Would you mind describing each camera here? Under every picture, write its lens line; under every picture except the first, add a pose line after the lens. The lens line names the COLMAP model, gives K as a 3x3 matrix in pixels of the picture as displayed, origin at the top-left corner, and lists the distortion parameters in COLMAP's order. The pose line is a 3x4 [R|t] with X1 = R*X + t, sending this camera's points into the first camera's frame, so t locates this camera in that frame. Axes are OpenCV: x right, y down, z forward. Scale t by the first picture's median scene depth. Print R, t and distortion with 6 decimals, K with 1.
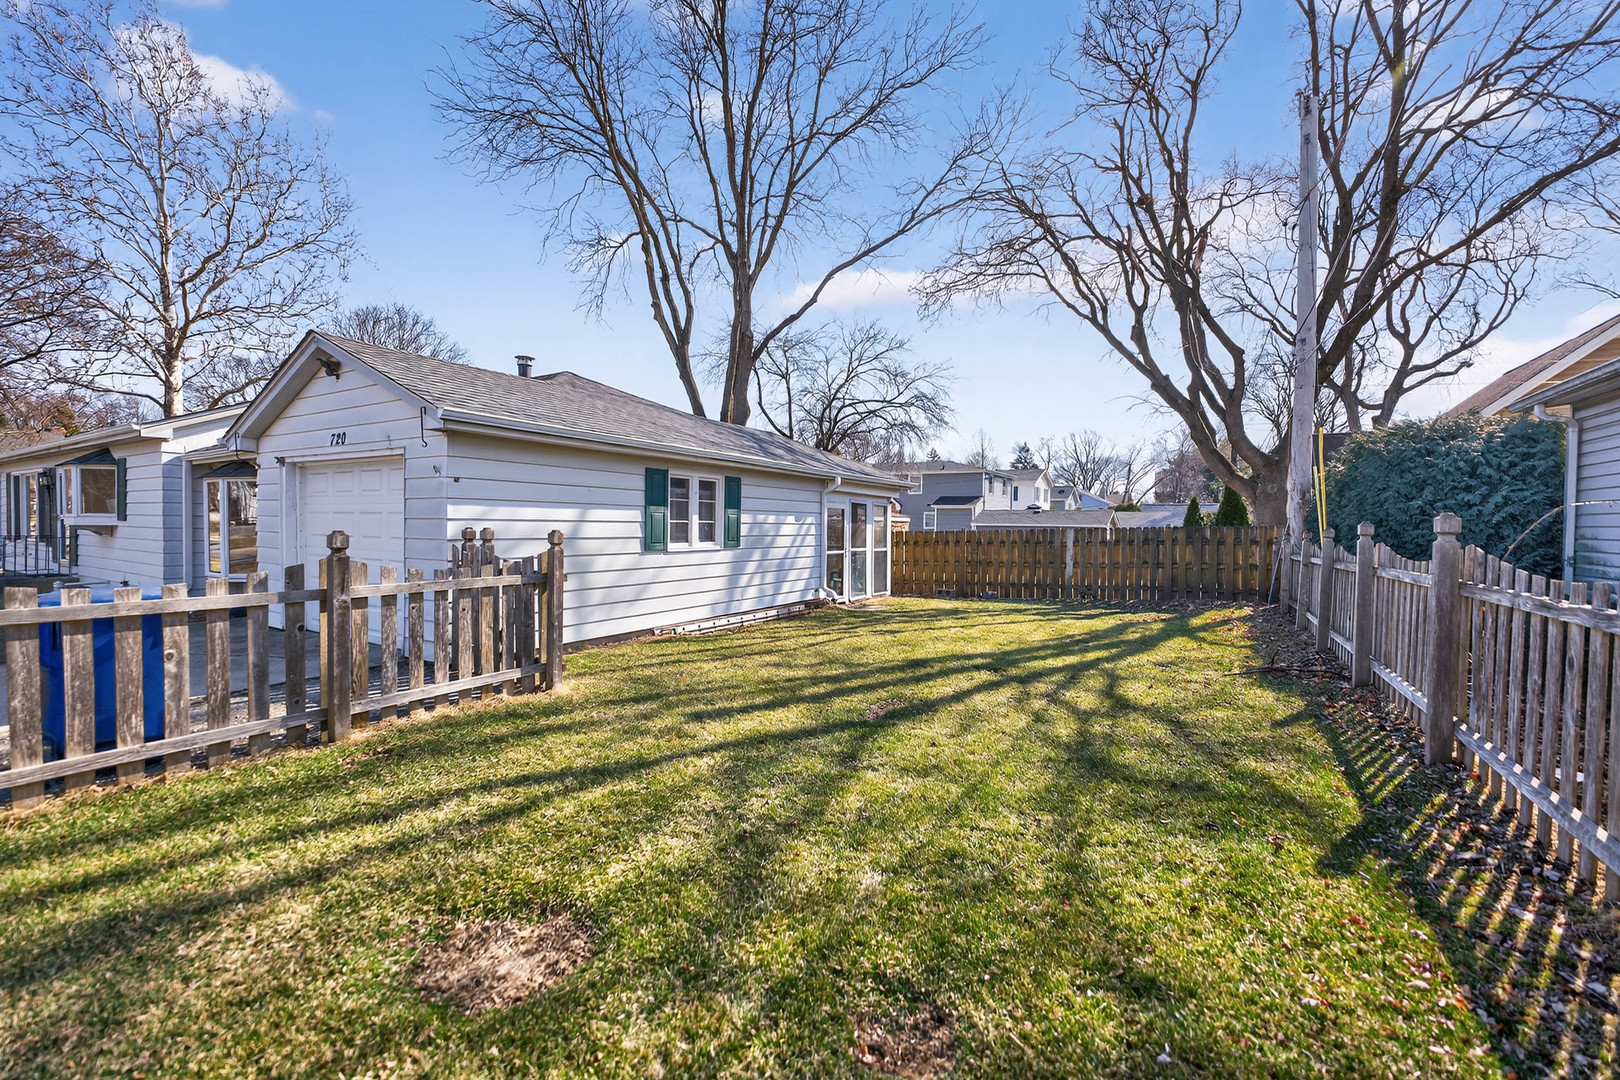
lens RADIAL K [[666.5, 0, 814.7], [0, 666.5, 543.3], [0, 0, 1]] dist [-0.002440, 0.000253]
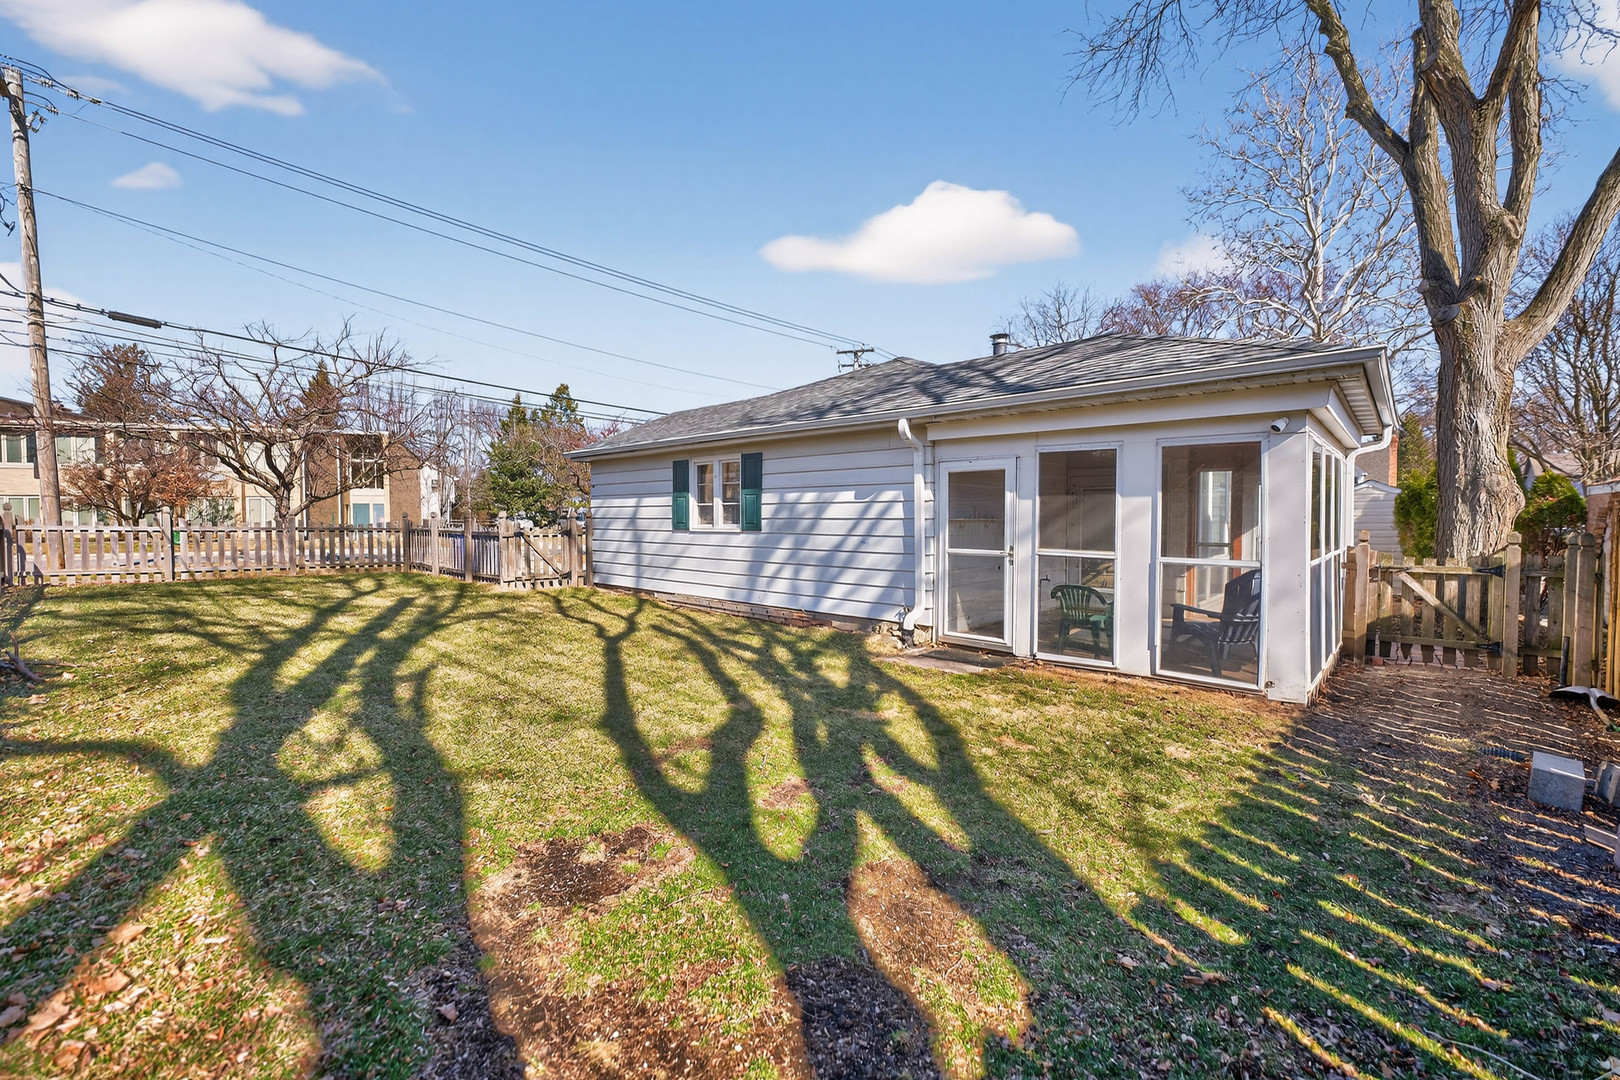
lens RADIAL K [[666.5, 0, 814.7], [0, 666.5, 543.3], [0, 0, 1]] dist [-0.002440, 0.000253]
pose [[-0.203980, 0.016733, -0.978832, 0.747196], [-0.038049, 0.998963, 0.025007, -0.002925], [0.978235, 0.042345, -0.203132, 1.258332]]
